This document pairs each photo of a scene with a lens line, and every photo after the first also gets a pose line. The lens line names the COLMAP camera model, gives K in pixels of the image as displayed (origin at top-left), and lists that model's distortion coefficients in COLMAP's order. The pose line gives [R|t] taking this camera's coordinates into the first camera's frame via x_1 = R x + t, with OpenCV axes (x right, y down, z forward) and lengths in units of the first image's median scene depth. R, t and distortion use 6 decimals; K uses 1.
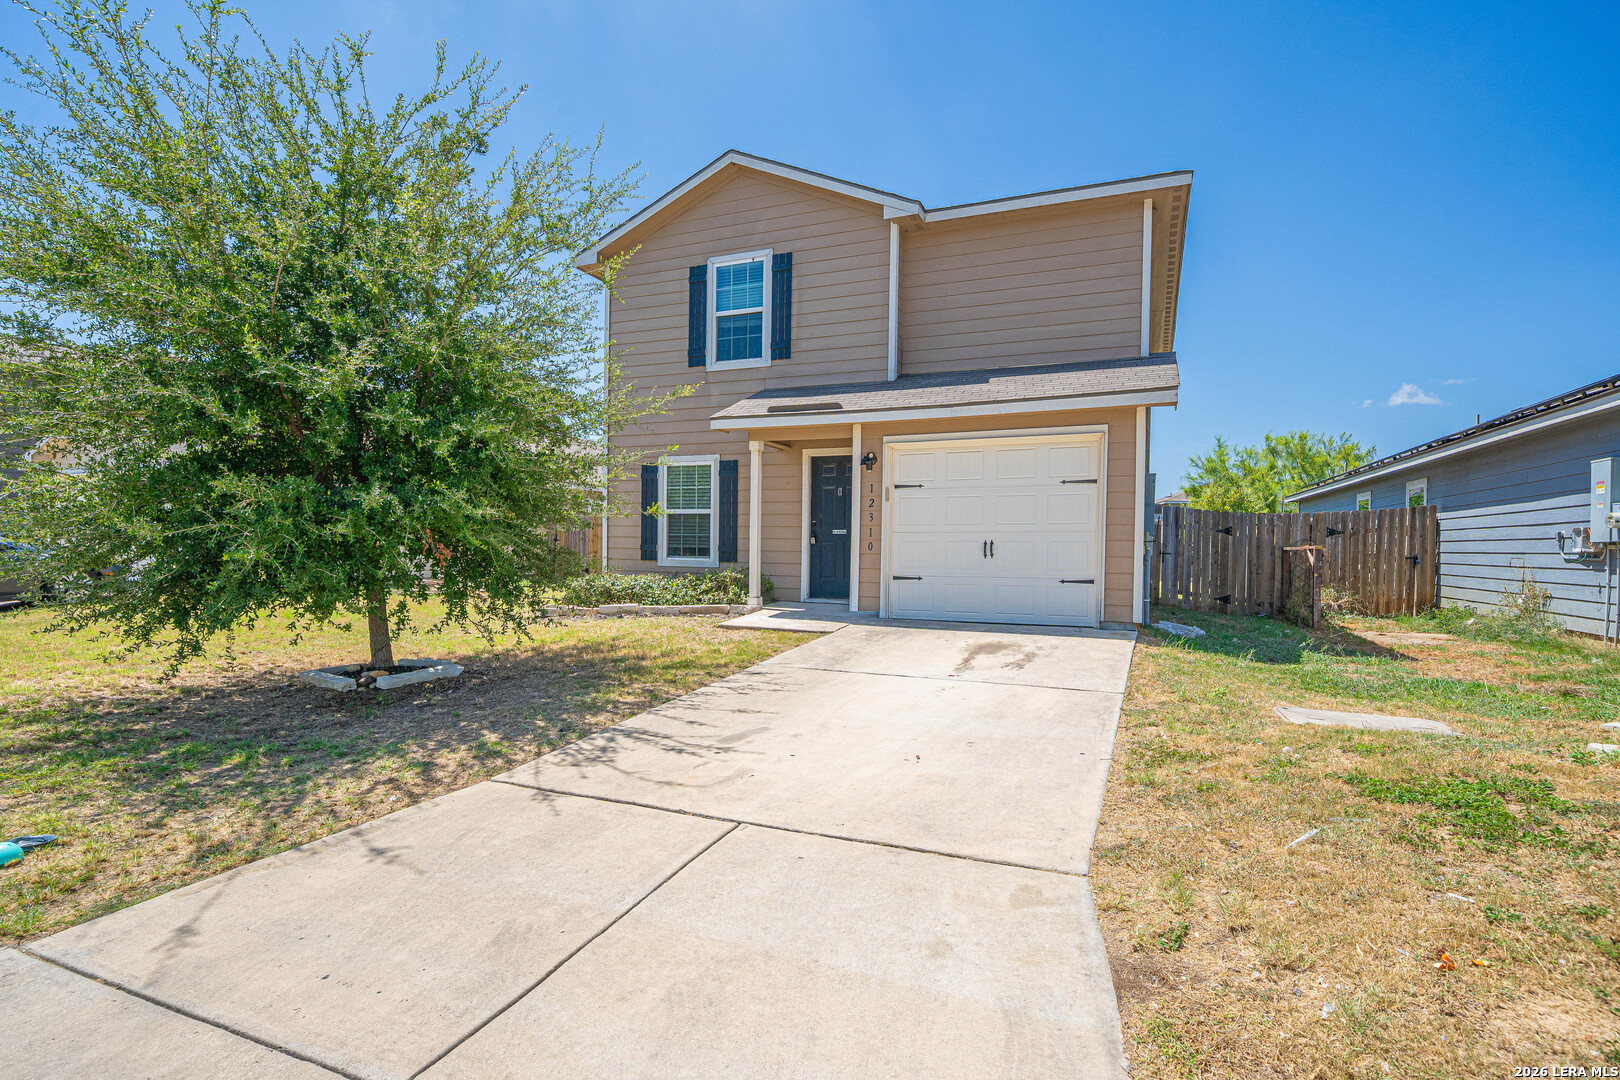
lens RADIAL K [[803.1, 0, 810.0], [0, 803.1, 540.0], [0, 0, 1]] dist [0.000090, -0.000002]
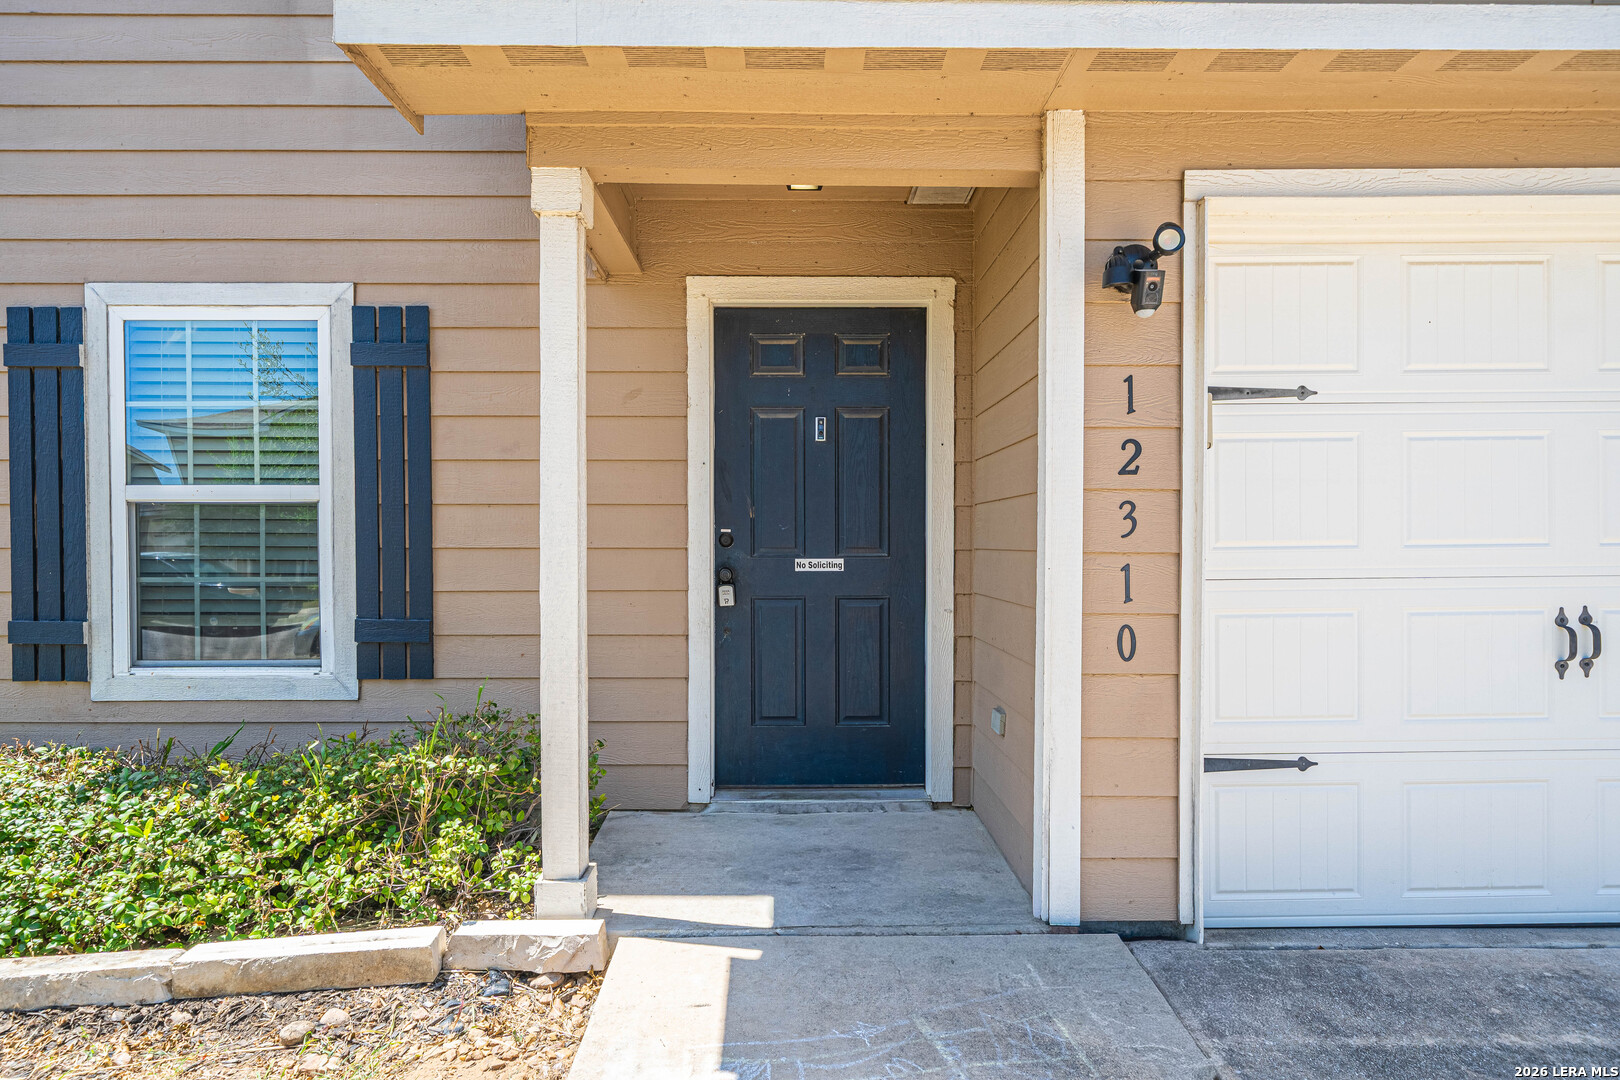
lens RADIAL K [[912.2, 0, 810.0], [0, 912.2, 540.0], [0, 0, 1]] dist [-0.004433, -0.002088]
pose [[0.917101, -0.013472, 0.398426, -0.099196], [0.010808, 0.999902, 0.008933, -0.022095], [-0.398507, -0.003887, 0.917157, 0.686371]]
